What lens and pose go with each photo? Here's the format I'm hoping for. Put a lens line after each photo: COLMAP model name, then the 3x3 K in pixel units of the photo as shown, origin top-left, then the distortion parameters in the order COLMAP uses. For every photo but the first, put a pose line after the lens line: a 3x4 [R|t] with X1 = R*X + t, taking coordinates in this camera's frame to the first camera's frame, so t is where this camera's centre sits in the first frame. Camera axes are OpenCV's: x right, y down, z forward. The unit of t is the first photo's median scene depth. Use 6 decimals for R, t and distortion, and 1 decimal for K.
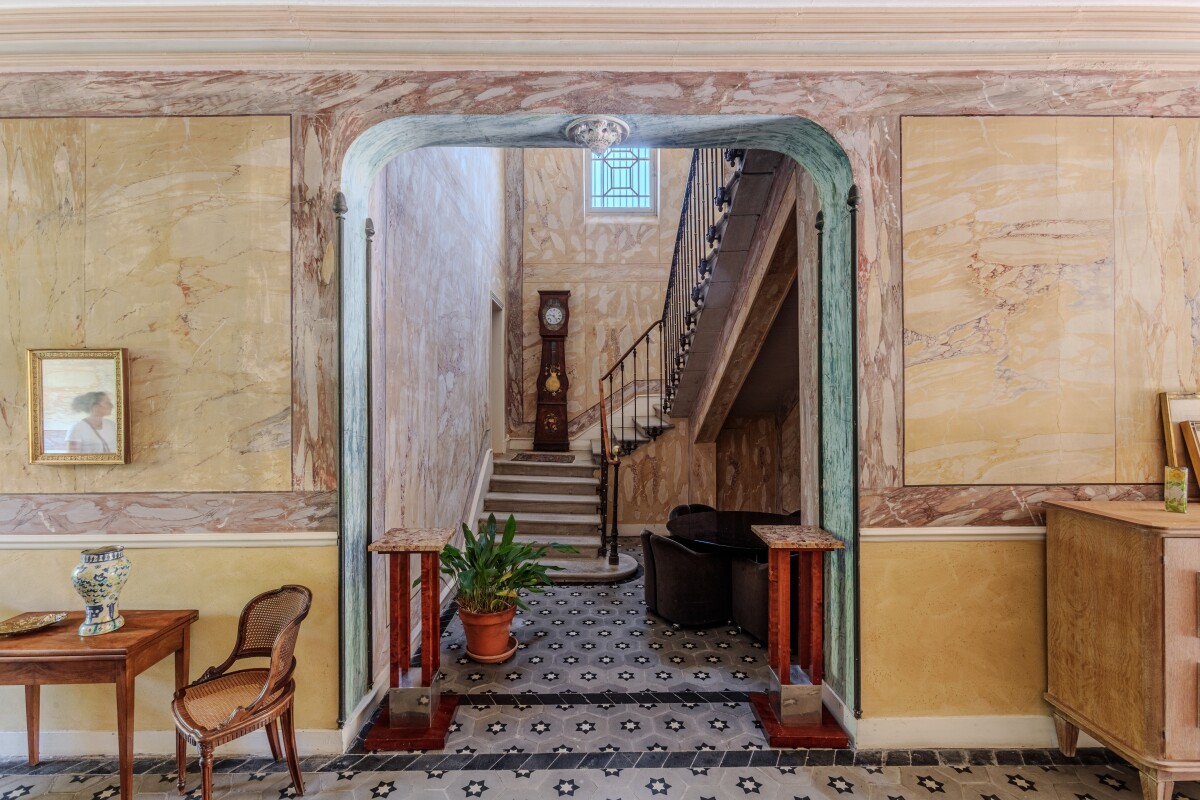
lens RADIAL K [[537.9, 0, 599.0], [0, 537.9, 399.3], [0, 0, 1]] dist [0.000487, 0.000270]
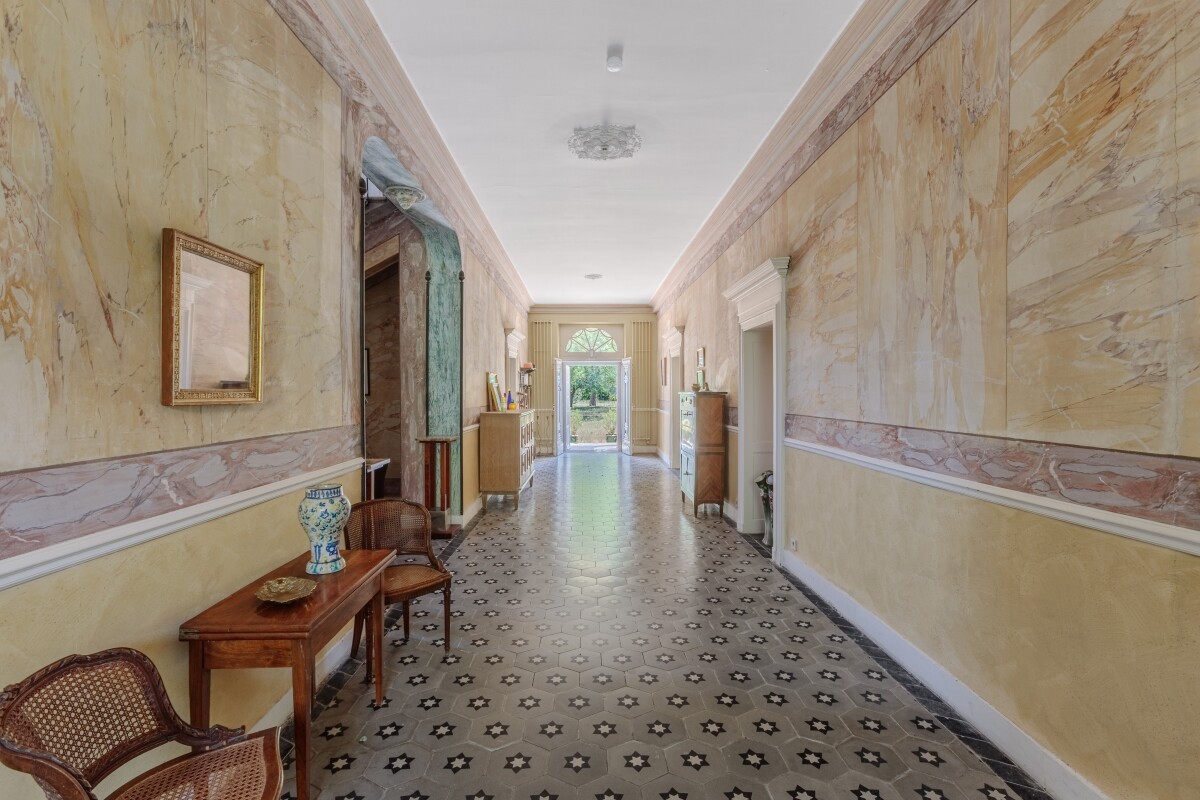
lens RADIAL K [[537.9, 0, 598.9], [0, 537.9, 398.2], [0, 0, 1]] dist [0.000487, 0.000270]
pose [[-0.022813, -0.002860, 0.999736, -1.702128], [-0.003654, 0.999989, 0.002777, 0.107423], [-0.999733, -0.003590, -0.022823, 0.487791]]
